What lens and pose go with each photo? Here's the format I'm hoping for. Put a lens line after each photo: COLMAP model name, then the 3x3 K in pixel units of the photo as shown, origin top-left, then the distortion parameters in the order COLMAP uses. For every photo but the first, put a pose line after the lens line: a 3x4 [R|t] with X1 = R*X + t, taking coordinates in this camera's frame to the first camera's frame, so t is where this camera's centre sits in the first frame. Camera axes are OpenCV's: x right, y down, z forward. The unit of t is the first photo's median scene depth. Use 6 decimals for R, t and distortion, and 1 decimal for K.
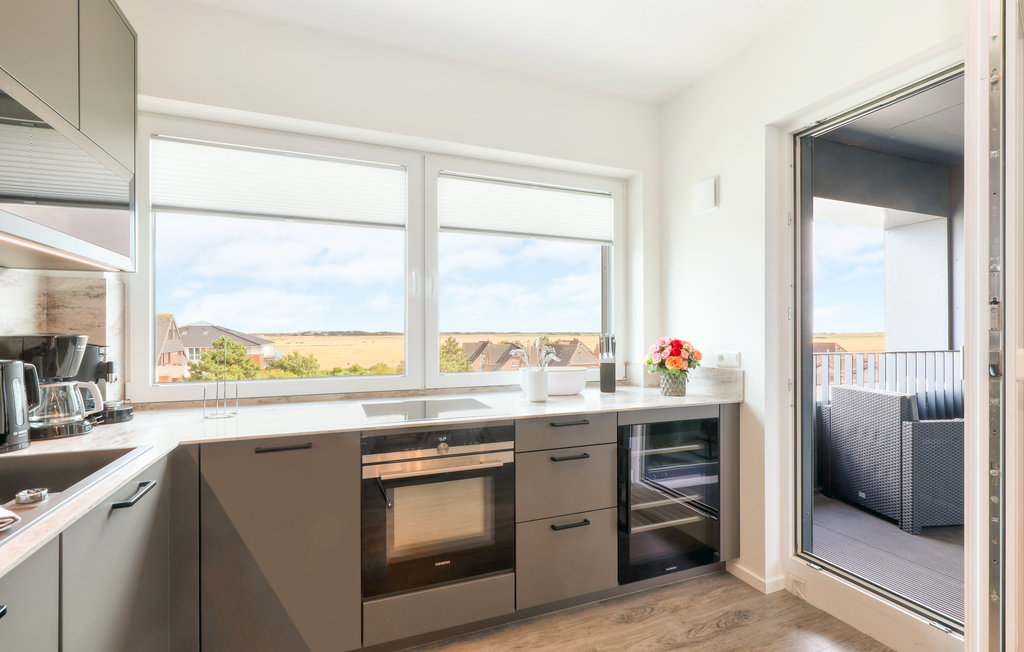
lens RADIAL K [[460.8, 0, 514.7], [0, 460.8, 344.2], [0, 0, 1]] dist [-0.003160, 0.000146]
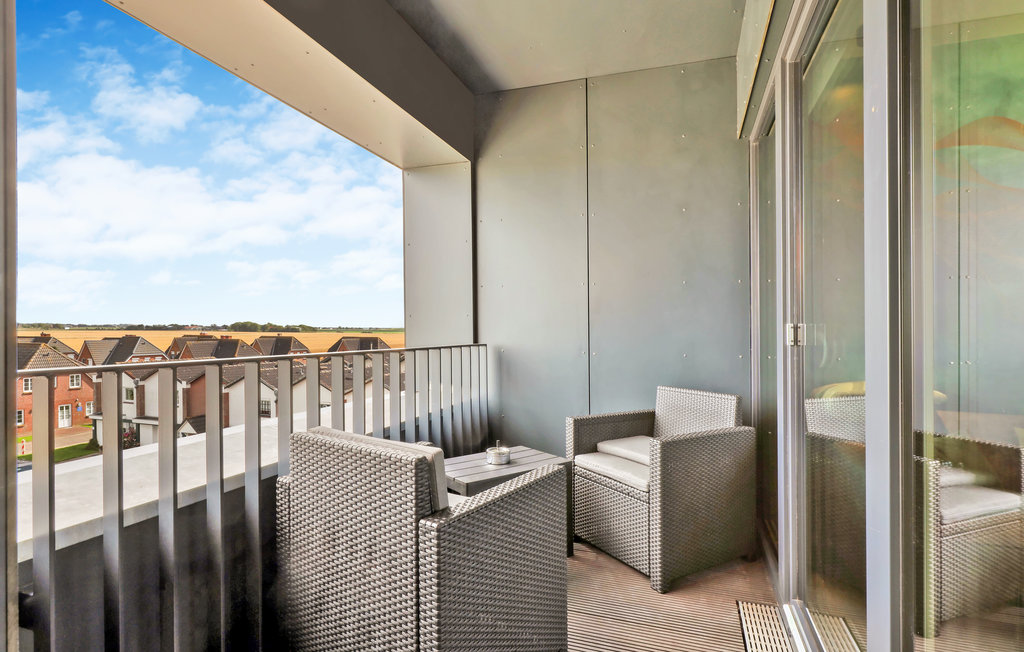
lens RADIAL K [[516.9, 0, 512.0], [0, 516.9, 326.0], [0, 0, 1]] dist [0.001027, 0.000080]
pose [[0.650277, 0.010486, 0.759625, 0.137903], [0.009955, 0.999701, -0.022322, 0.001455], [-0.759632, 0.022077, 0.649978, 0.160268]]
